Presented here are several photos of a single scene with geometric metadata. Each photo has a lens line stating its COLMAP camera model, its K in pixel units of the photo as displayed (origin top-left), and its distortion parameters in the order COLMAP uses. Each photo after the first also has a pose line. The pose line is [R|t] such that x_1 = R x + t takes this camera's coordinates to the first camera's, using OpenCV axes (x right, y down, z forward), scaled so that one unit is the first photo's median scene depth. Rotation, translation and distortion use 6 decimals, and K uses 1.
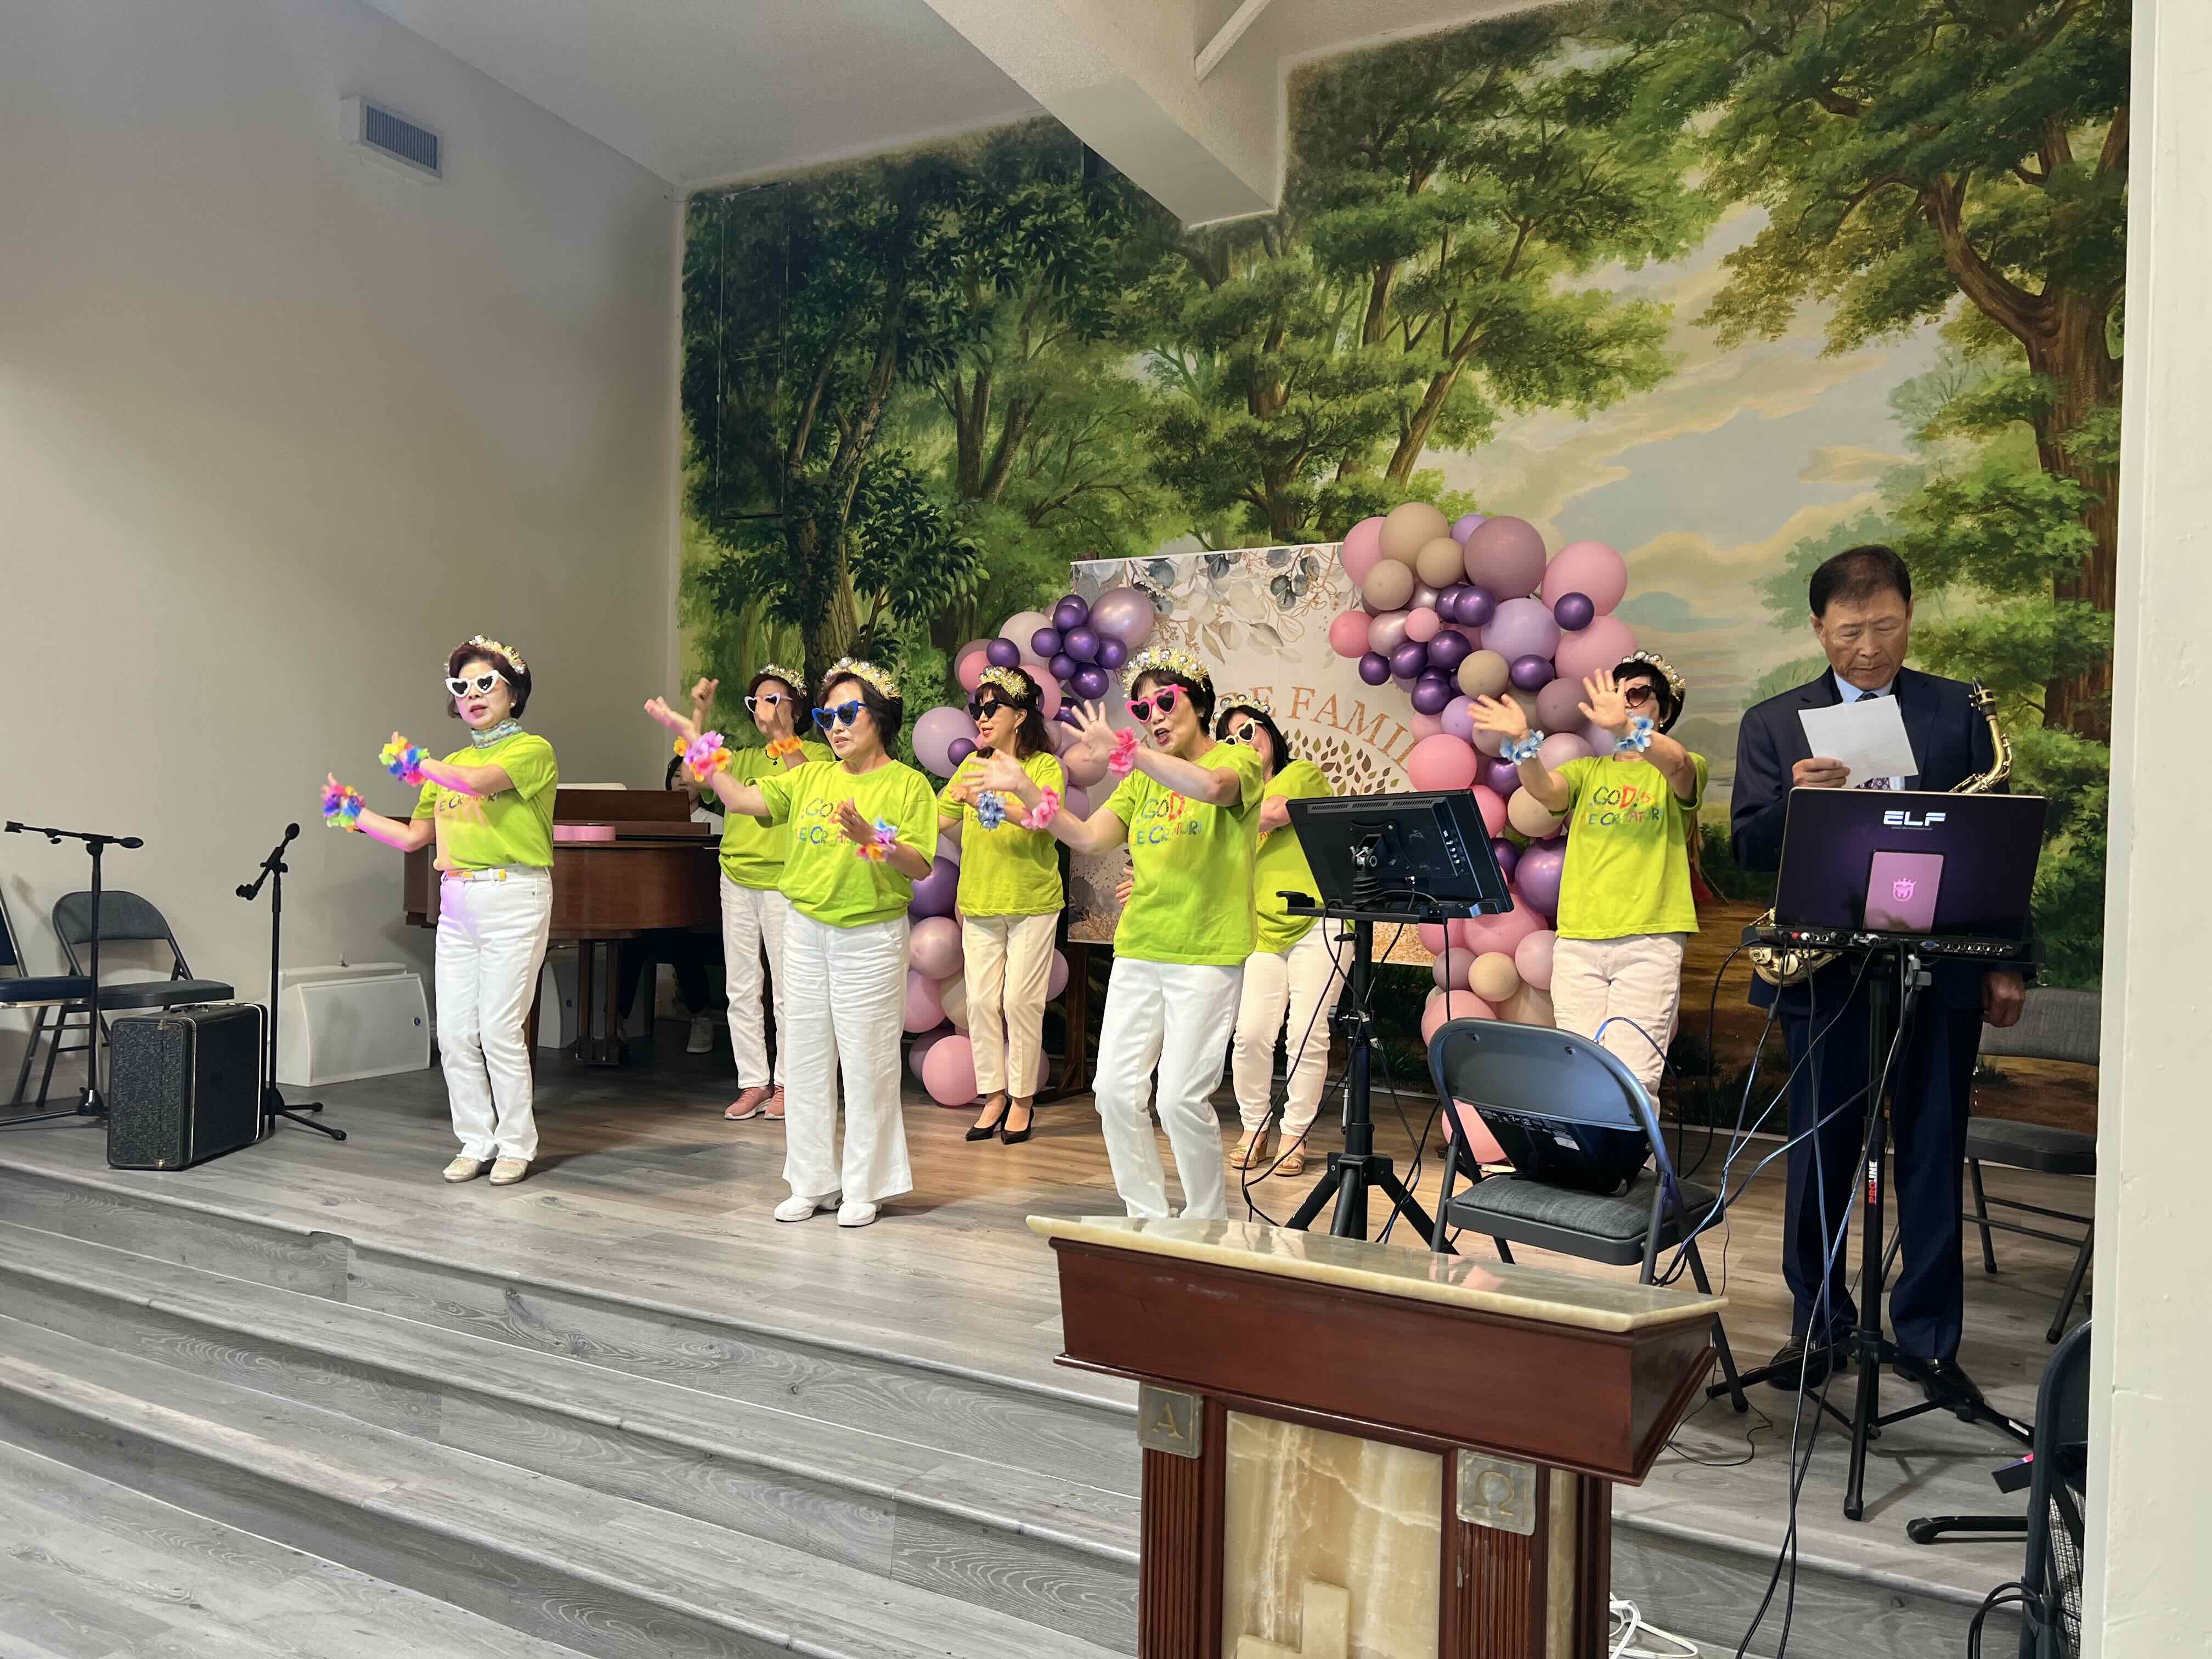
lens RADIAL K [[1688.8, 0, 1107.3], [0, 1688.8, 847.8], [0, 0, 1]] dist [0.116085, -0.153181]
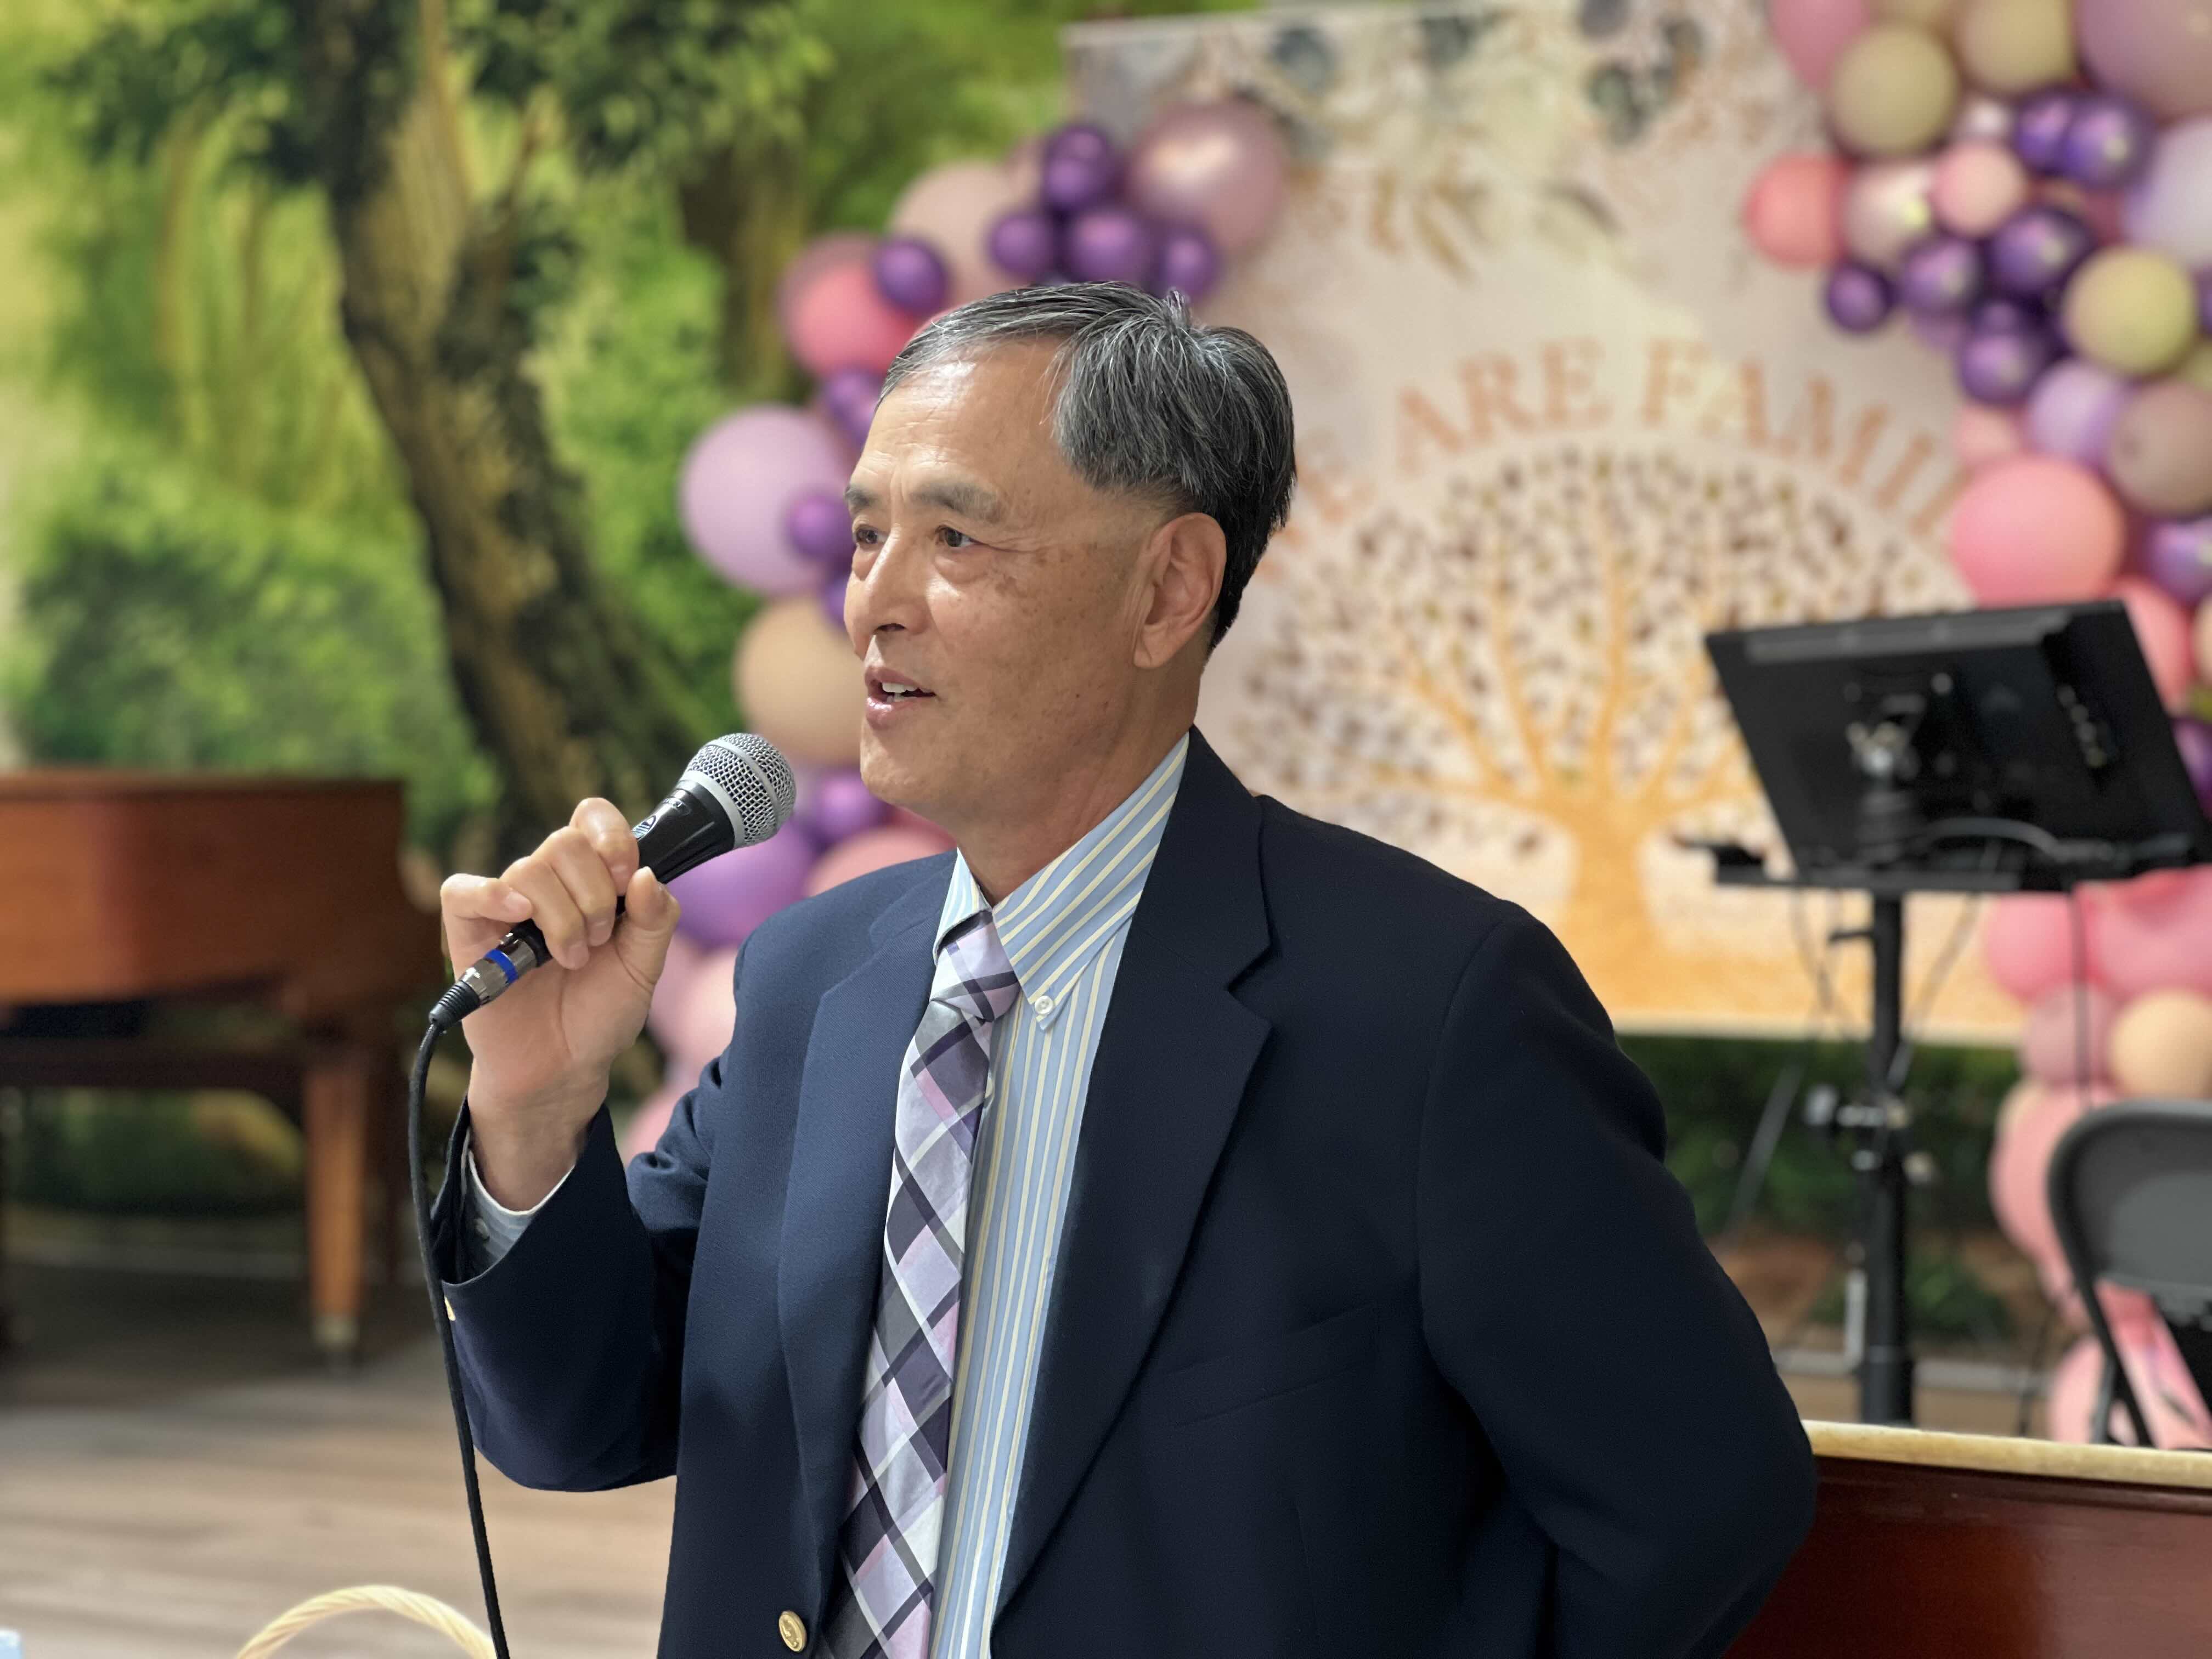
lens RADIAL K [[5080.4, 0, 1105.6], [0, 5080.4, 739.3], [0, 0, 1]] dist [-0.041504, 5.196536]
pose [[0.999476, -0.023263, 0.022489, -0.039774], [0.023477, 0.999681, -0.009311, 0.004671], [-0.022265, 0.009834, 0.999704, -0.159556]]
